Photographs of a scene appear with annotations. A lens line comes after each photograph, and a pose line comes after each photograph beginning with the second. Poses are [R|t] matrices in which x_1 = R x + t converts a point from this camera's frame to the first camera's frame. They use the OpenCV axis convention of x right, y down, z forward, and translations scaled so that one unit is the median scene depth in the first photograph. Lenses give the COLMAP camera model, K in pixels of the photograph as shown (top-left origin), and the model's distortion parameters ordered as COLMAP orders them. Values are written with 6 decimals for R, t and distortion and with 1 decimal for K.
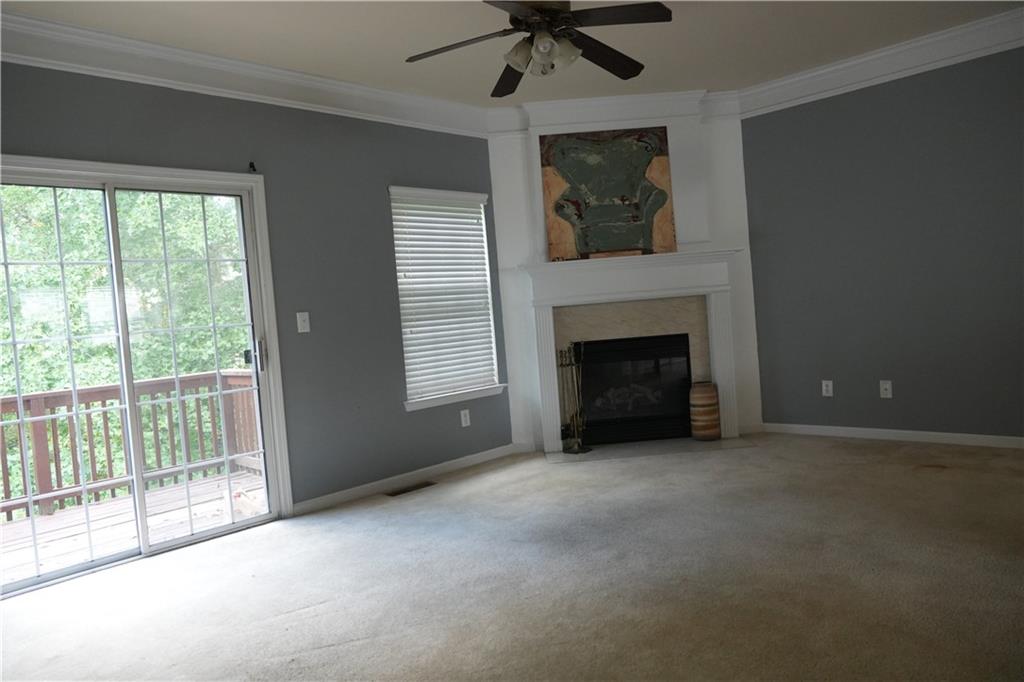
lens RADIAL K [[707.7, 0, 514.6], [0, 707.7, 337.5], [0, 0, 1]] dist [-0.024384, 0.010034]
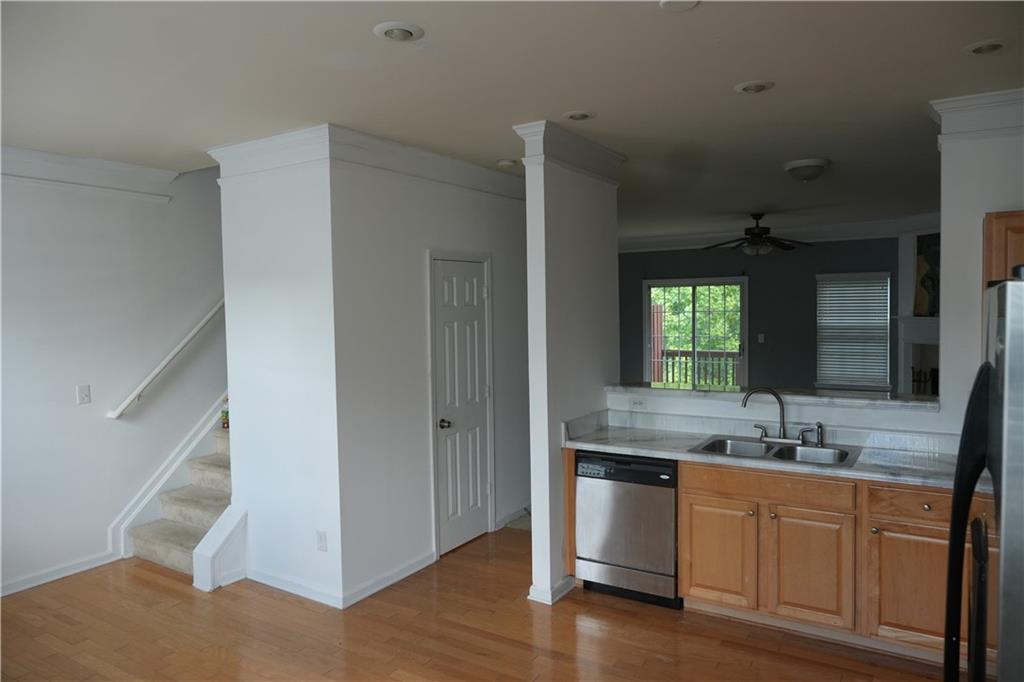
lens RADIAL K [[707.7, 0, 513.7], [0, 707.7, 339.0], [0, 0, 1]] dist [-0.024384, 0.010034]
pose [[0.206722, 0.124953, -0.970388, 1.409029], [-0.035925, 0.992112, 0.120097, -0.212069], [0.977740, 0.010034, 0.209581, -0.219172]]
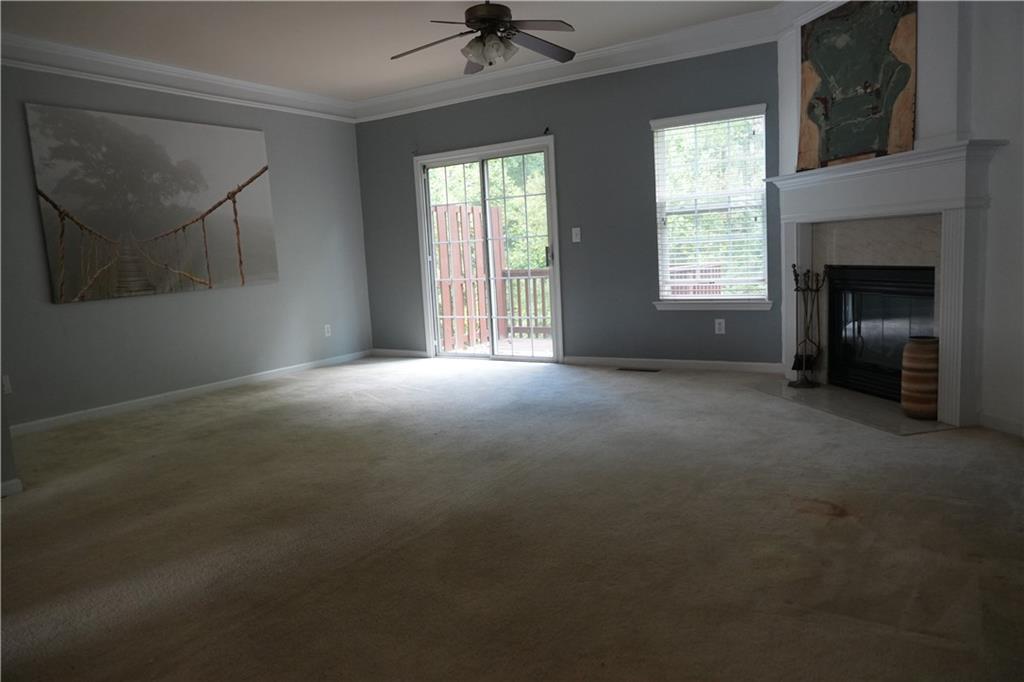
lens RADIAL K [[707.7, 0, 513.6], [0, 707.7, 342.7], [0, 0, 1]] dist [-0.024384, 0.010034]
pose [[0.210646, 0.192422, -0.958437, 0.869983], [-0.000609, 0.980461, 0.196710, -0.071223], [0.977562, -0.040852, 0.206648, 0.451505]]
